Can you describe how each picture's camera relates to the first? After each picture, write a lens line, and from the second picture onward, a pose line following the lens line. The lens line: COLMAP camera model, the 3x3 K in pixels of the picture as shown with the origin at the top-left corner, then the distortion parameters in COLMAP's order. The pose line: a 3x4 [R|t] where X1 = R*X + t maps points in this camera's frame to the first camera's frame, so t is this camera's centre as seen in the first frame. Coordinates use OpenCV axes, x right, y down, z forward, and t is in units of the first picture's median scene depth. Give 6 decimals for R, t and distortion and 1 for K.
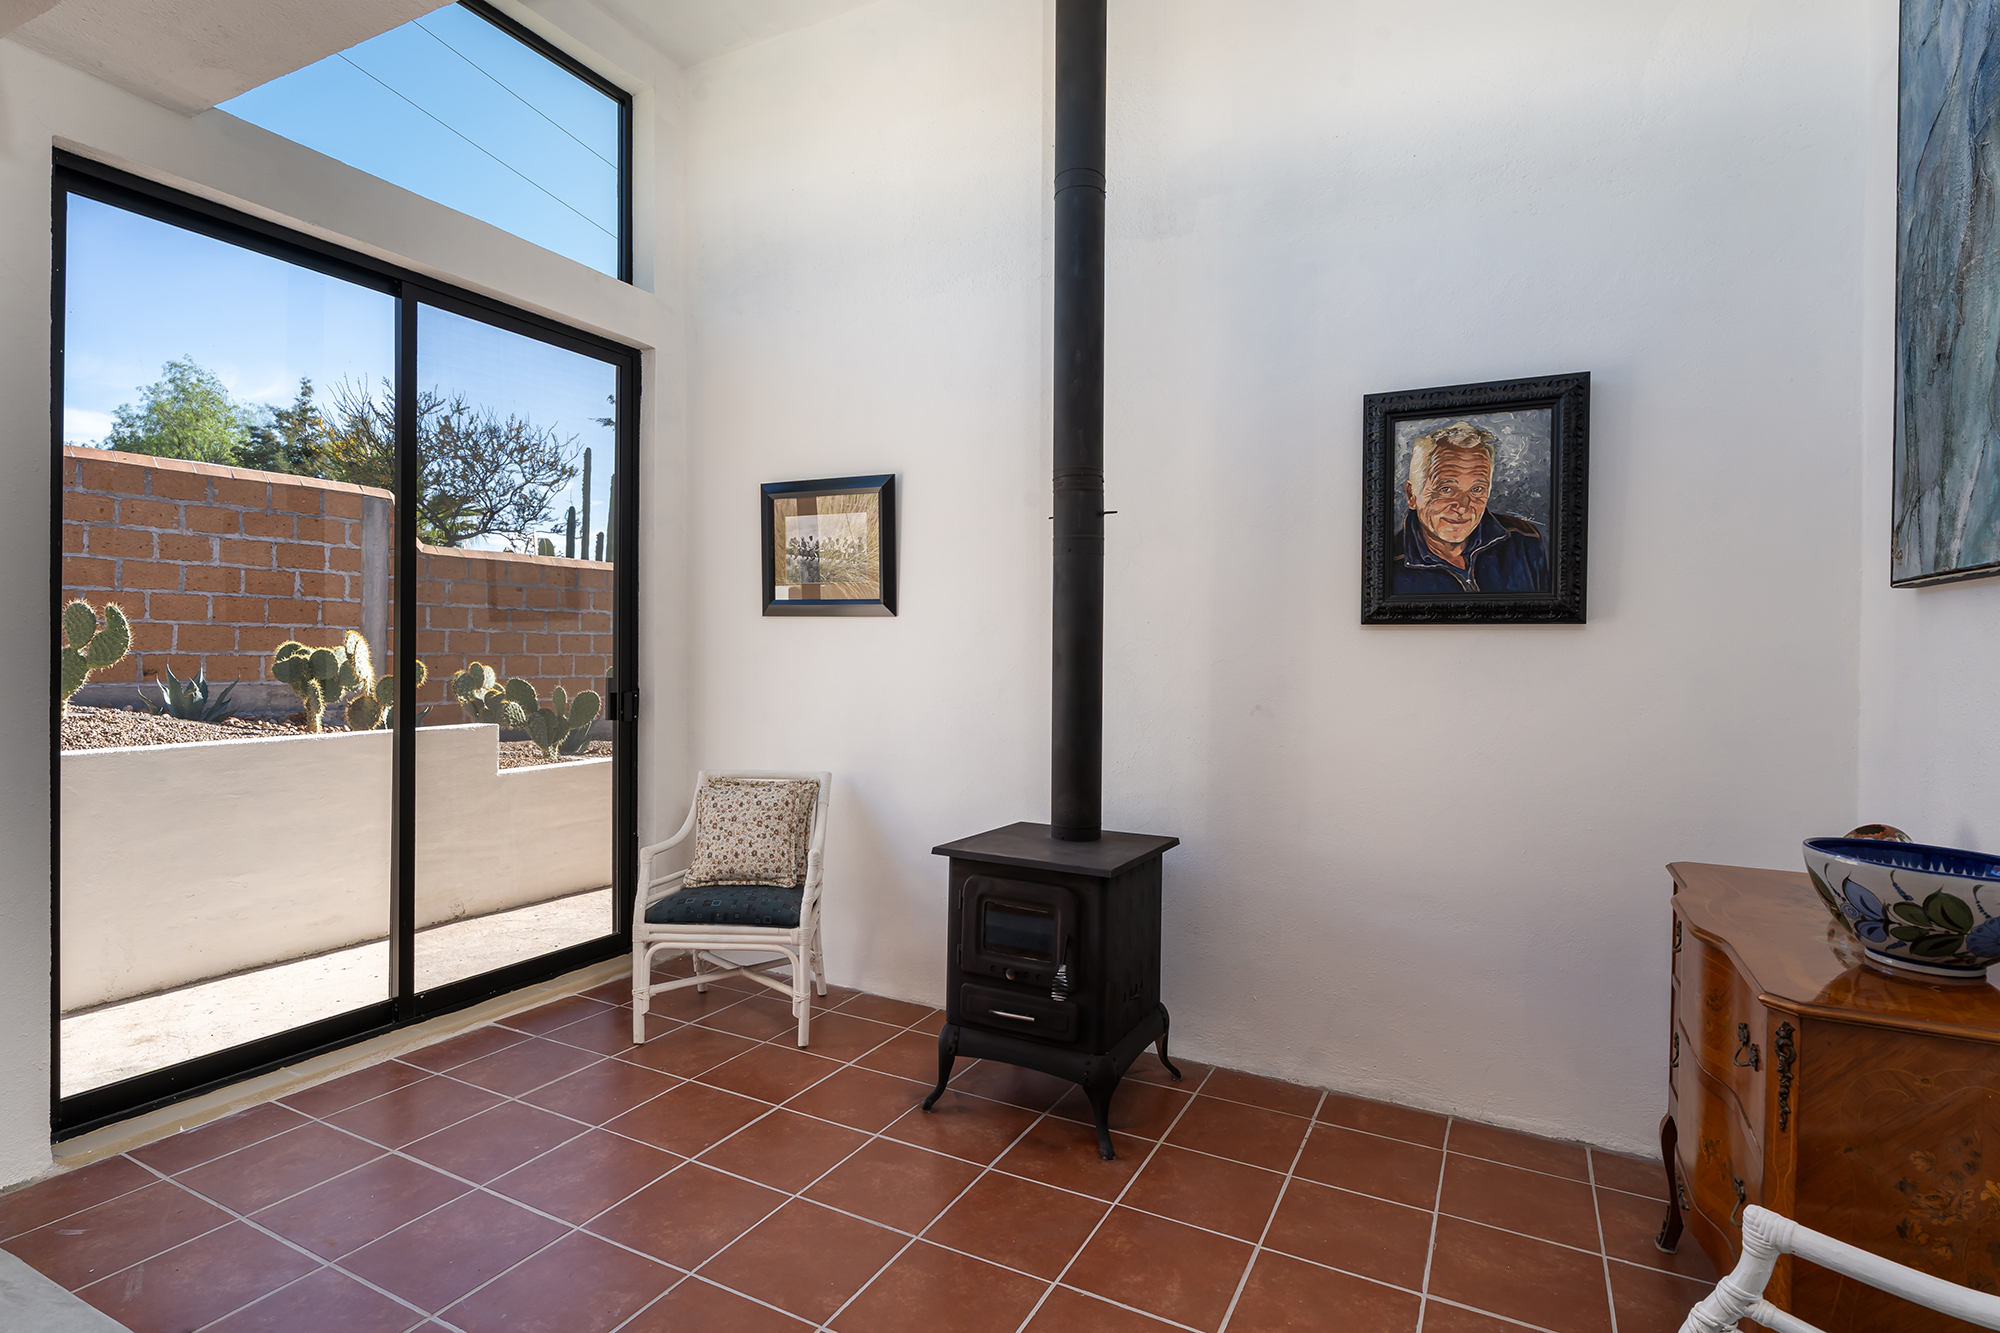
lens RADIAL K [[987.0, 0, 1013.7], [0, 987.0, 664.1], [0, 0, 1]] dist [-0.004229, -0.000075]
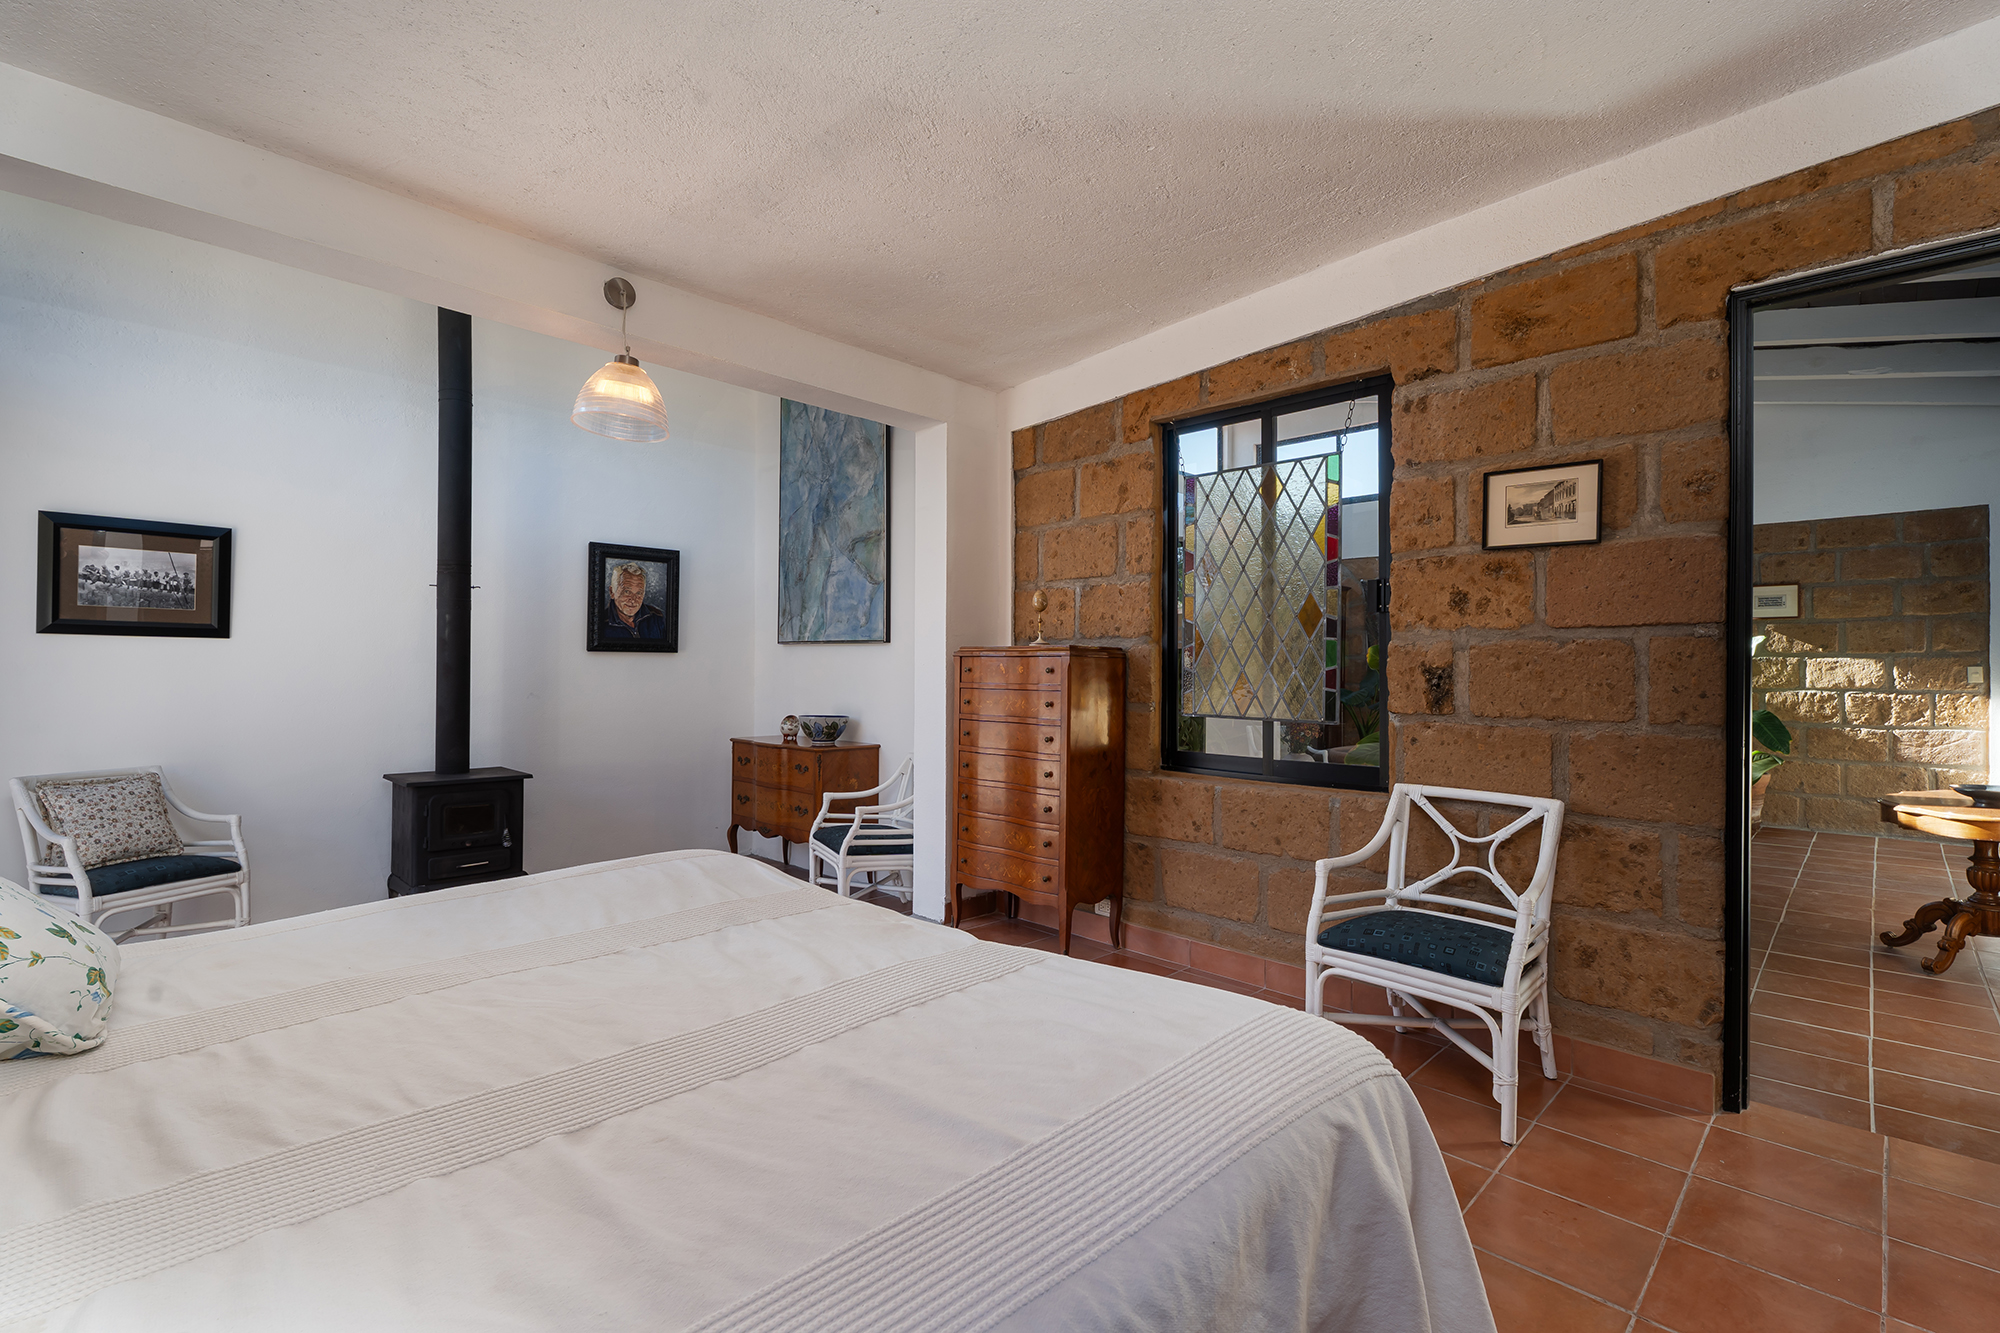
lens RADIAL K [[892.8, 0, 1001.7], [0, 892.8, 665.6], [0, 0, 1]] dist [-0.000270, 0.000015]
pose [[0.306411, -0.008857, 0.951858, -1.170015], [0.008457, 0.999943, 0.006582, -0.014429], [-0.951862, 0.006033, 0.306469, -0.408106]]
